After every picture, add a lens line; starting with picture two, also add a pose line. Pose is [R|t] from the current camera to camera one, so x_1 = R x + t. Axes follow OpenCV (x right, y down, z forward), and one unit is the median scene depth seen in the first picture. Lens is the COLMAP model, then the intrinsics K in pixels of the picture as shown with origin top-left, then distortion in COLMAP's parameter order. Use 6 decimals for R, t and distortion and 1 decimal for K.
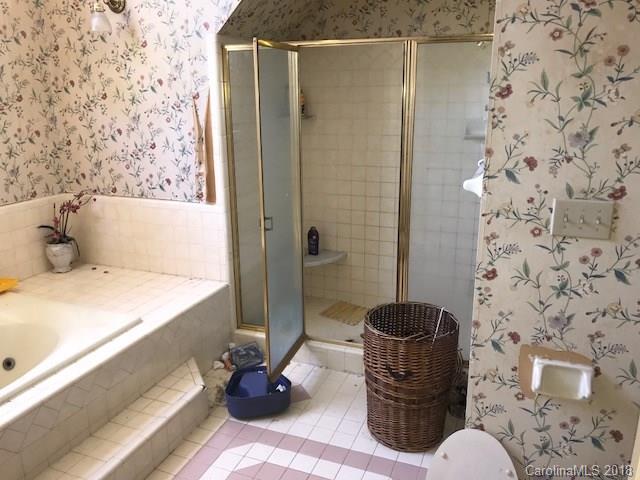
lens RADIAL K [[530.8, 0, 318.7], [0, 530.8, 235.0], [0, 0, 1]] dist [0.006667, -0.002021]
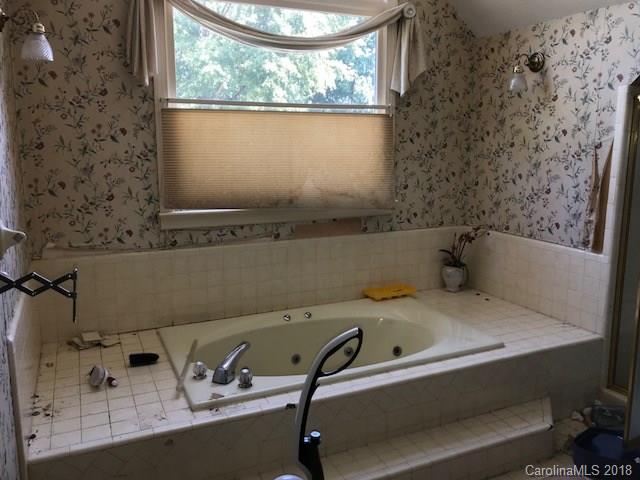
lens RADIAL K [[530.8, 0, 320.8], [0, 530.8, 239.7], [0, 0, 1]] dist [0.006667, -0.002021]
pose [[0.727911, 0.133341, -0.672582, 0.087600], [-0.182527, 0.983197, -0.002621, 0.014563], [0.660931, 0.124672, 0.740018, -0.079323]]
